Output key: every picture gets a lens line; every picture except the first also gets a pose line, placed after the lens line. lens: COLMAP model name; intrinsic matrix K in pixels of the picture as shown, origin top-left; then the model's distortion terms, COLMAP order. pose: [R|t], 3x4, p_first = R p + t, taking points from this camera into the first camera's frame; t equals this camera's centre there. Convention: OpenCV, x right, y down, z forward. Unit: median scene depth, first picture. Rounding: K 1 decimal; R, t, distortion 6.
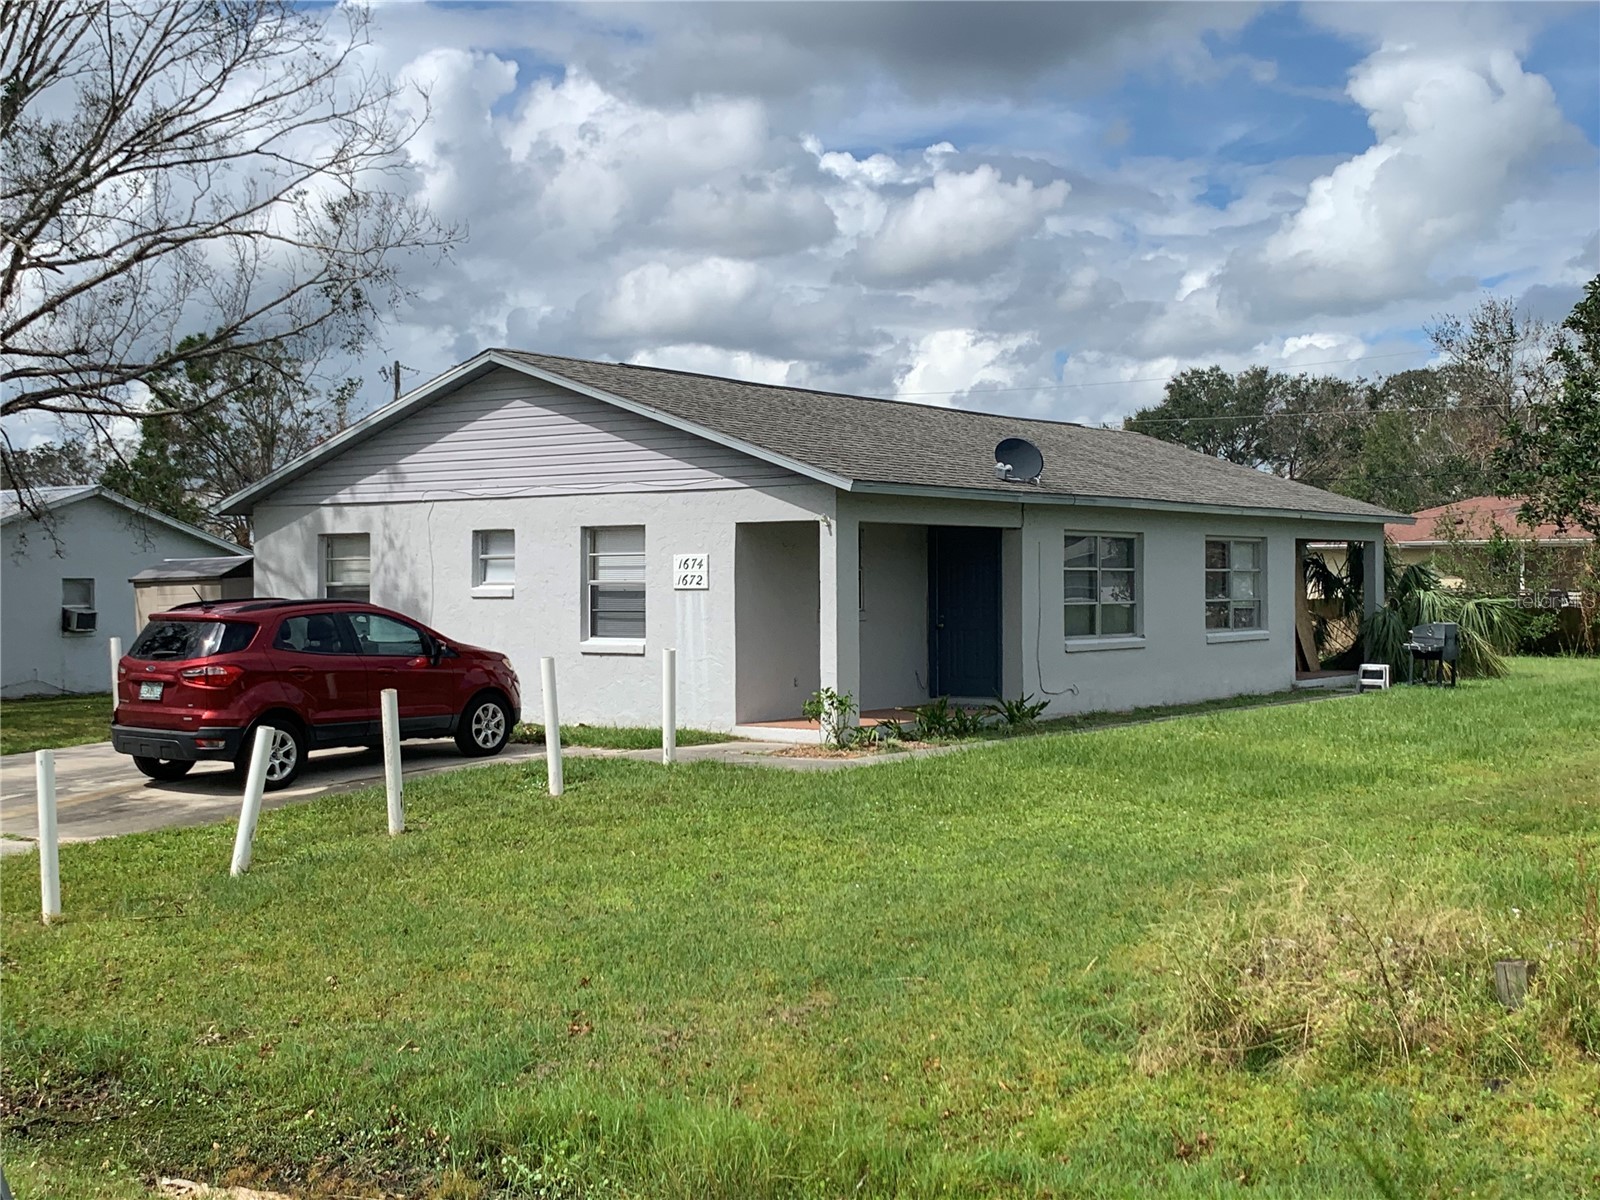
lens RADIAL K [[1937.3, 0, 806.2], [0, 1937.3, 588.7], [0, 0, 1]] dist [0.111545, 0.000000]
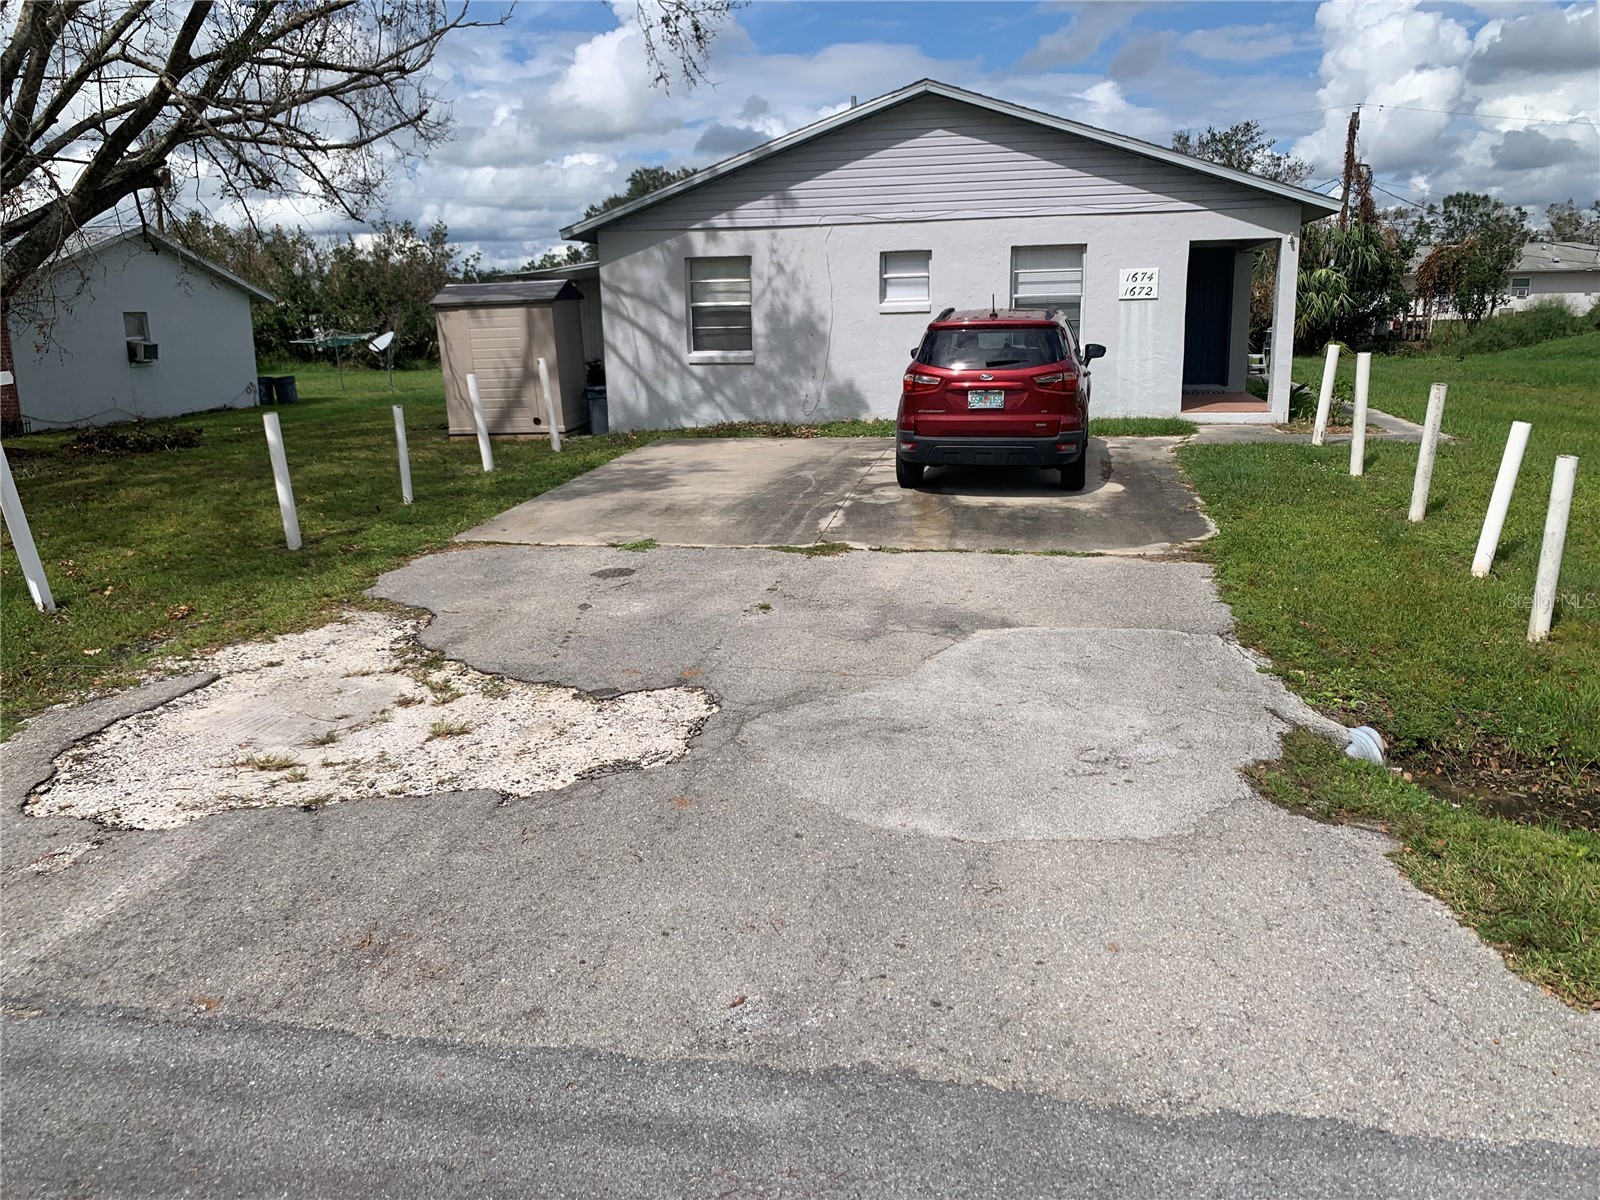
lens RADIAL K [[1202.4, 0, 792.4], [0, 1202.4, 610.9], [0, 0, 1]] dist [0.003593, -0.011790]
pose [[0.916804, -0.110557, 0.383729, -0.512499], [0.018195, 0.971479, 0.236425, 0.007122], [-0.398923, -0.209773, 0.892668, 0.347228]]
